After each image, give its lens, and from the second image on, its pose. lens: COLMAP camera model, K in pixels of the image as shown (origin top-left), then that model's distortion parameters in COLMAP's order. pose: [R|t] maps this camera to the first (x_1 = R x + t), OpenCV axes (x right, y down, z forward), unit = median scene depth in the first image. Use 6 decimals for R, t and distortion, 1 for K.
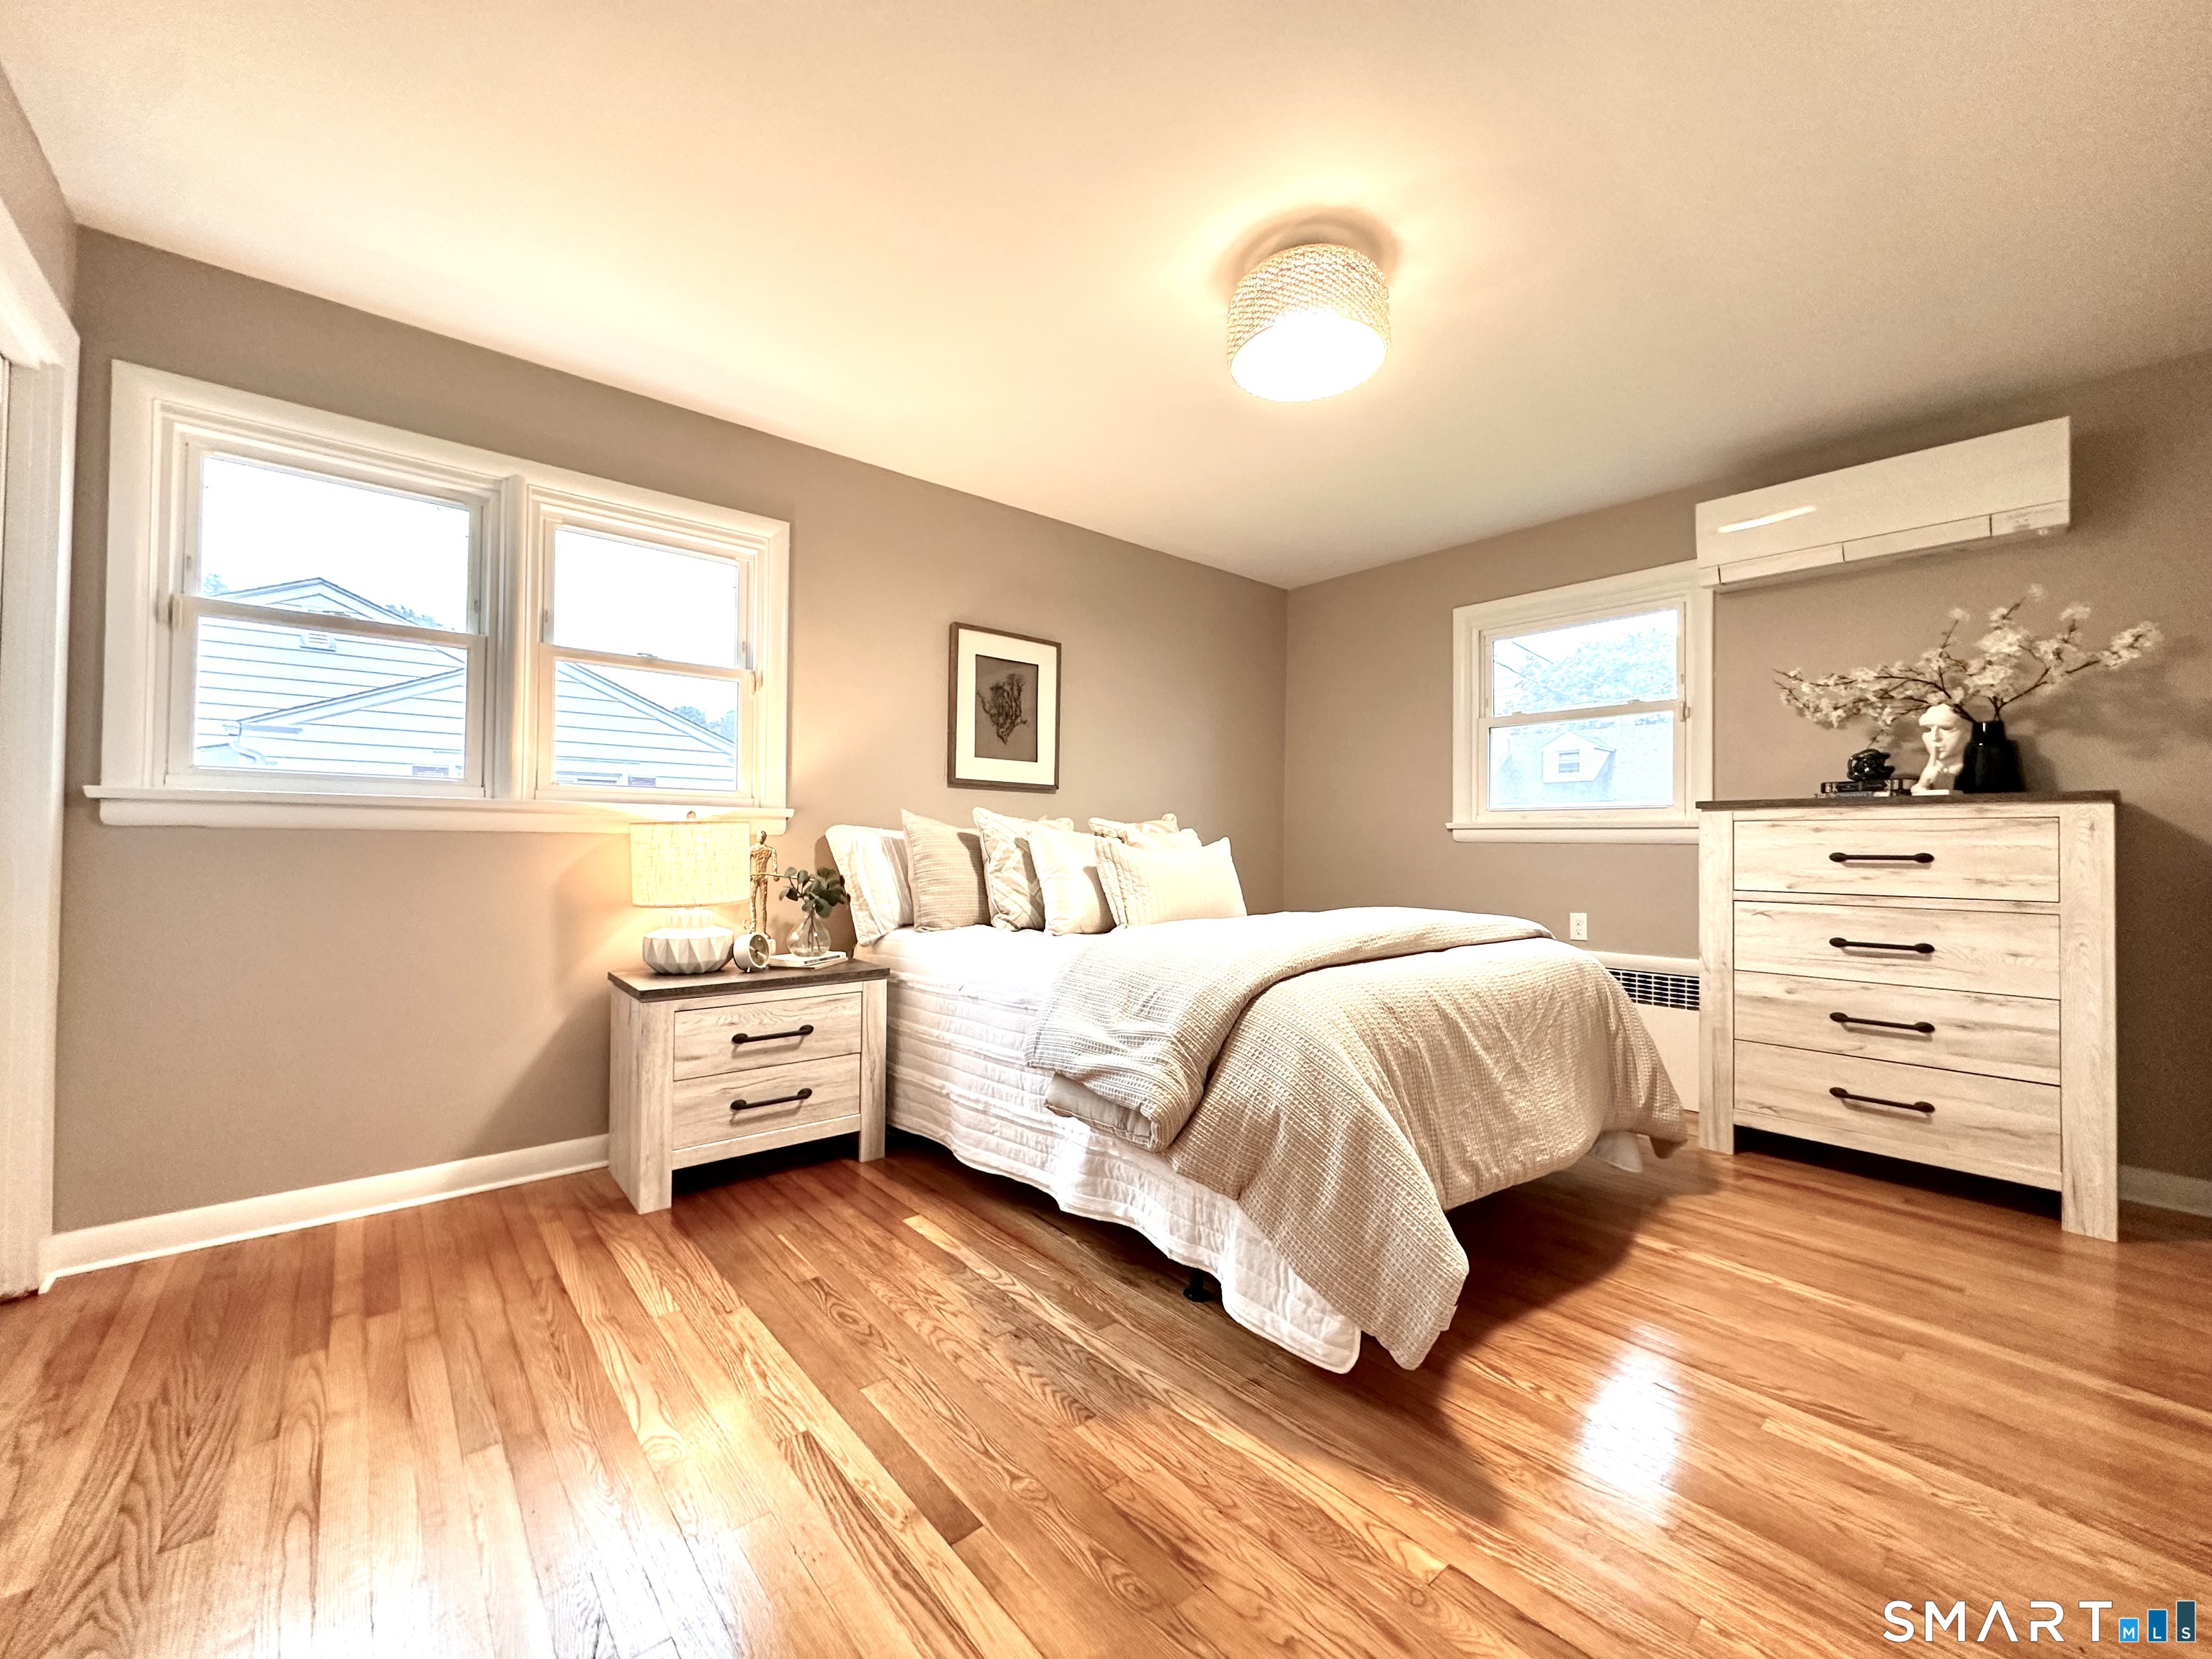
lens RADIAL K [[883.2, 0, 1106.0], [0, 883.2, 829.5], [0, 0, 1]] dist [-0.001101, -0.000237]
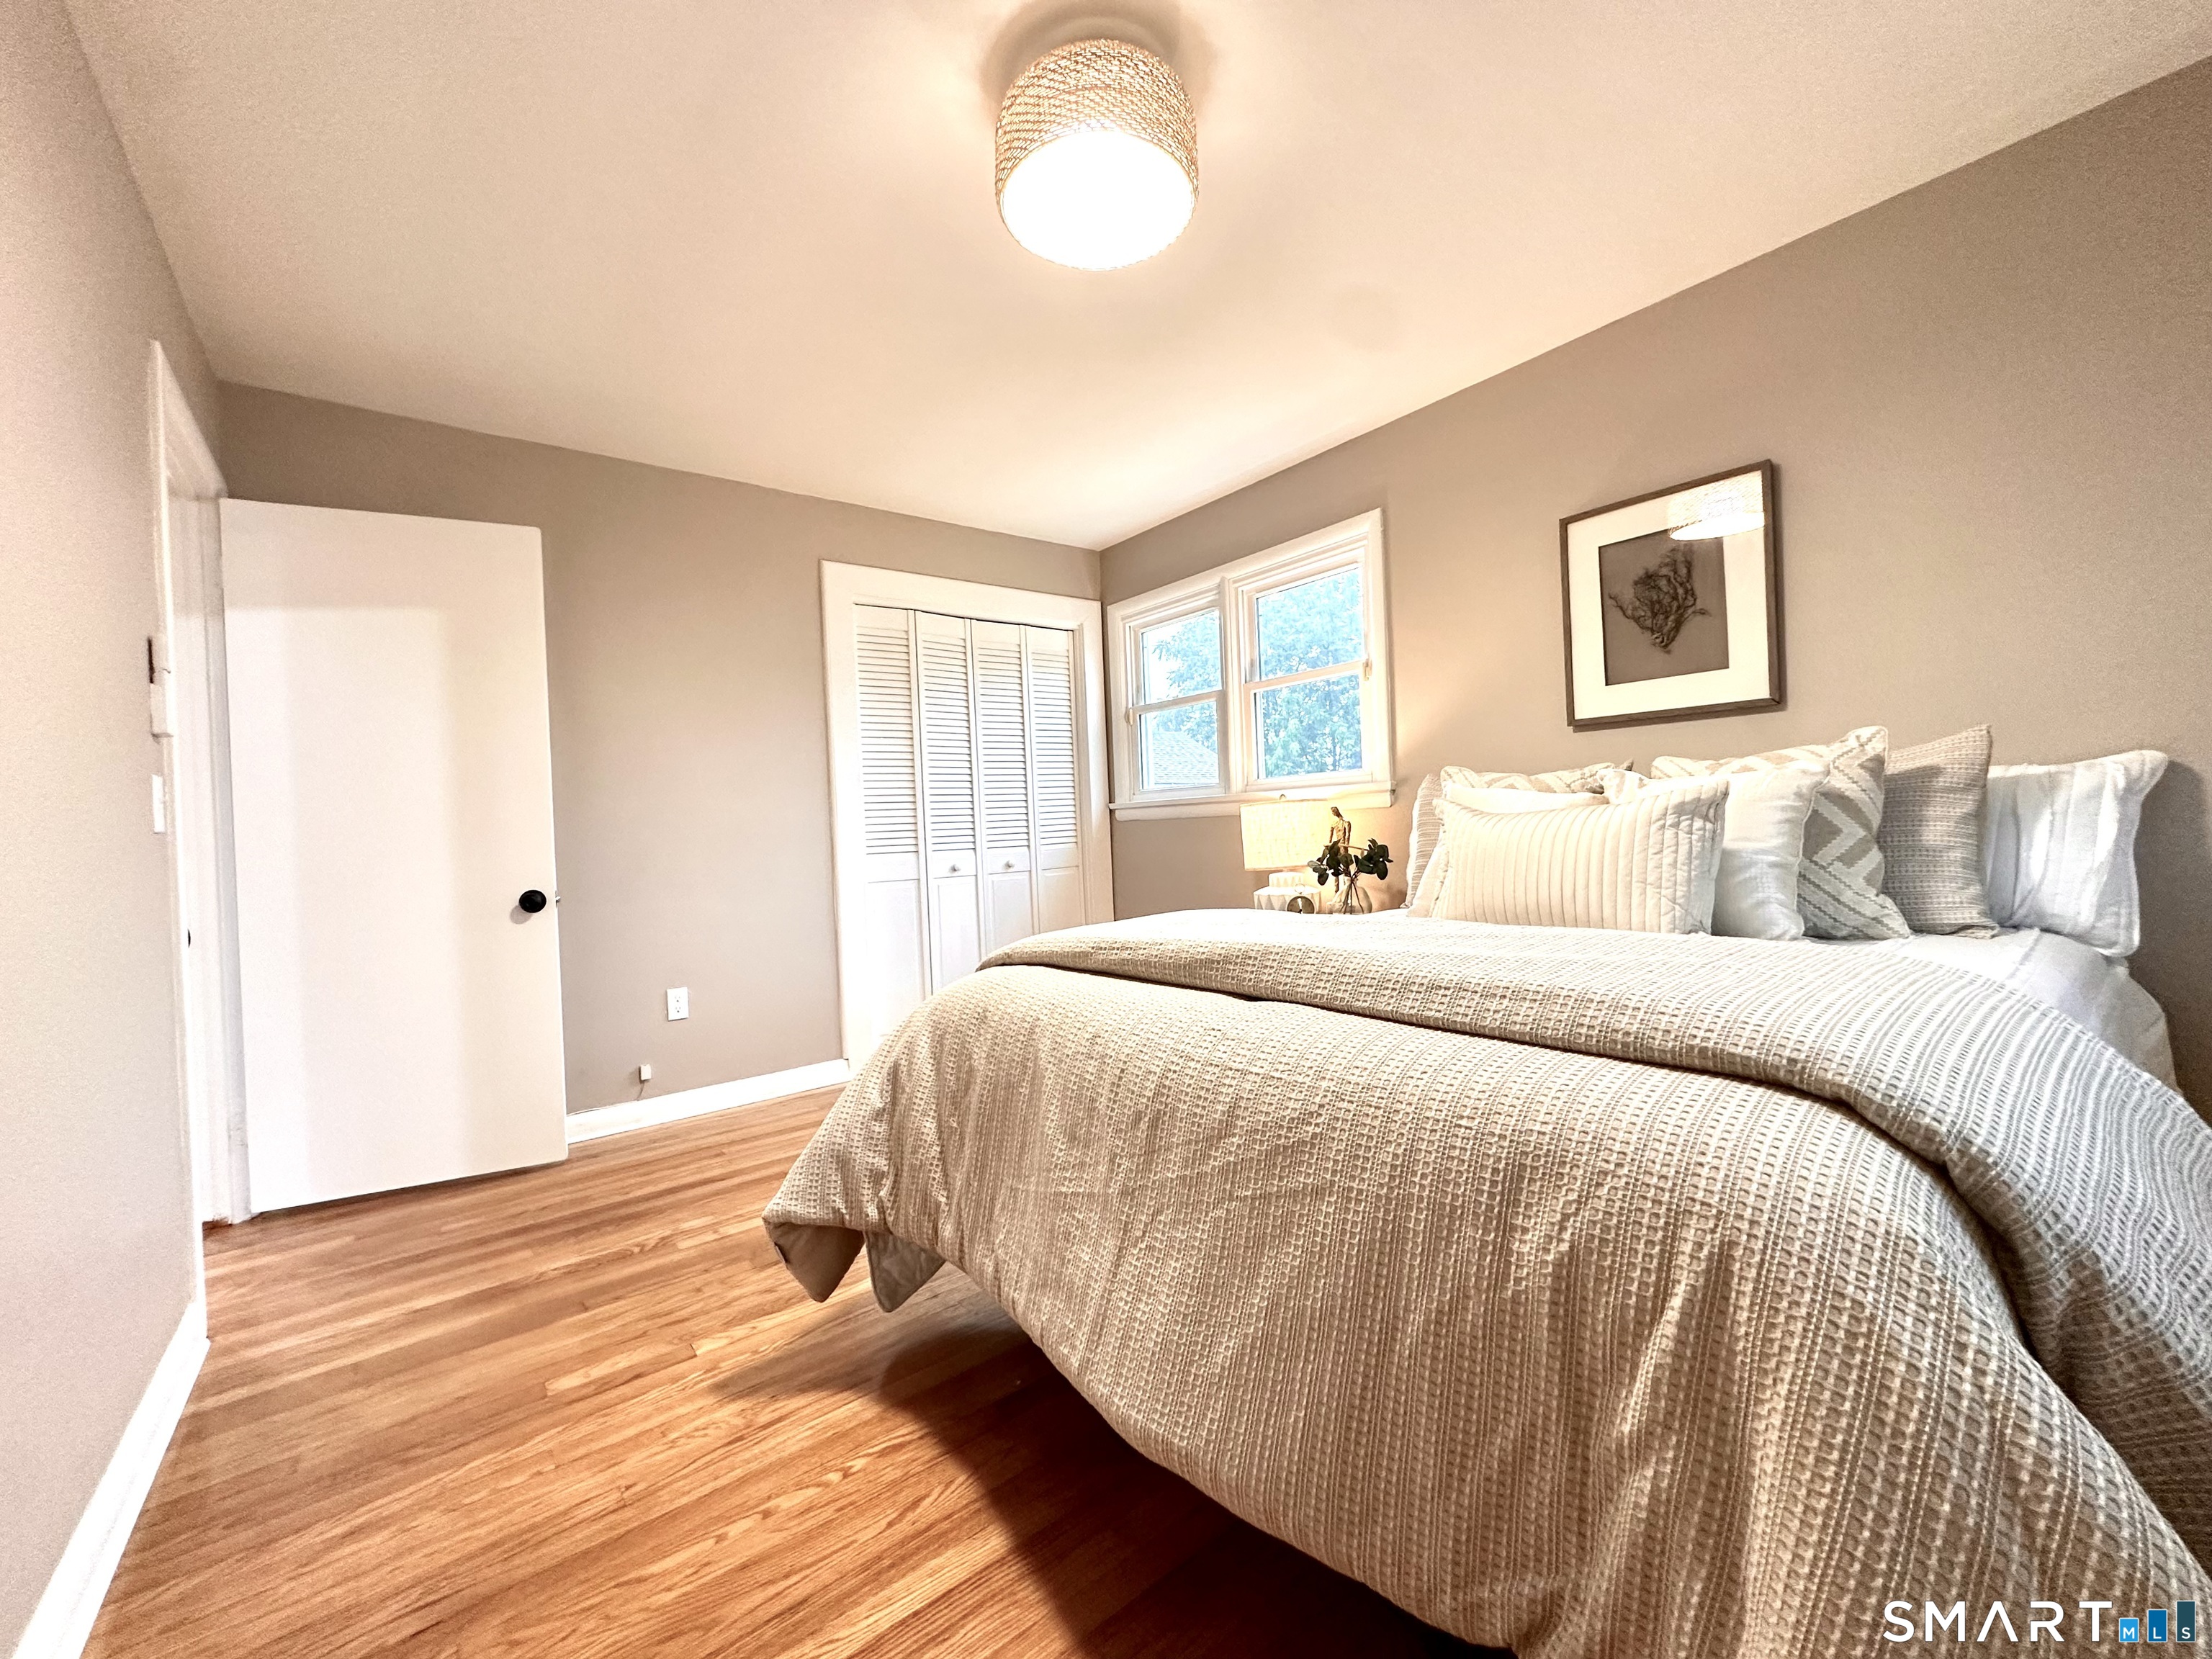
lens RADIAL K [[883.2, 0, 1106.0], [0, 883.2, 829.5], [0, 0, 1]] dist [-0.001101, -0.000237]
pose [[-0.035376, -0.006208, -0.999355, 0.844370], [0.062061, 0.998037, -0.008396, 0.025870], [0.997445, -0.062318, -0.034921, 0.833759]]
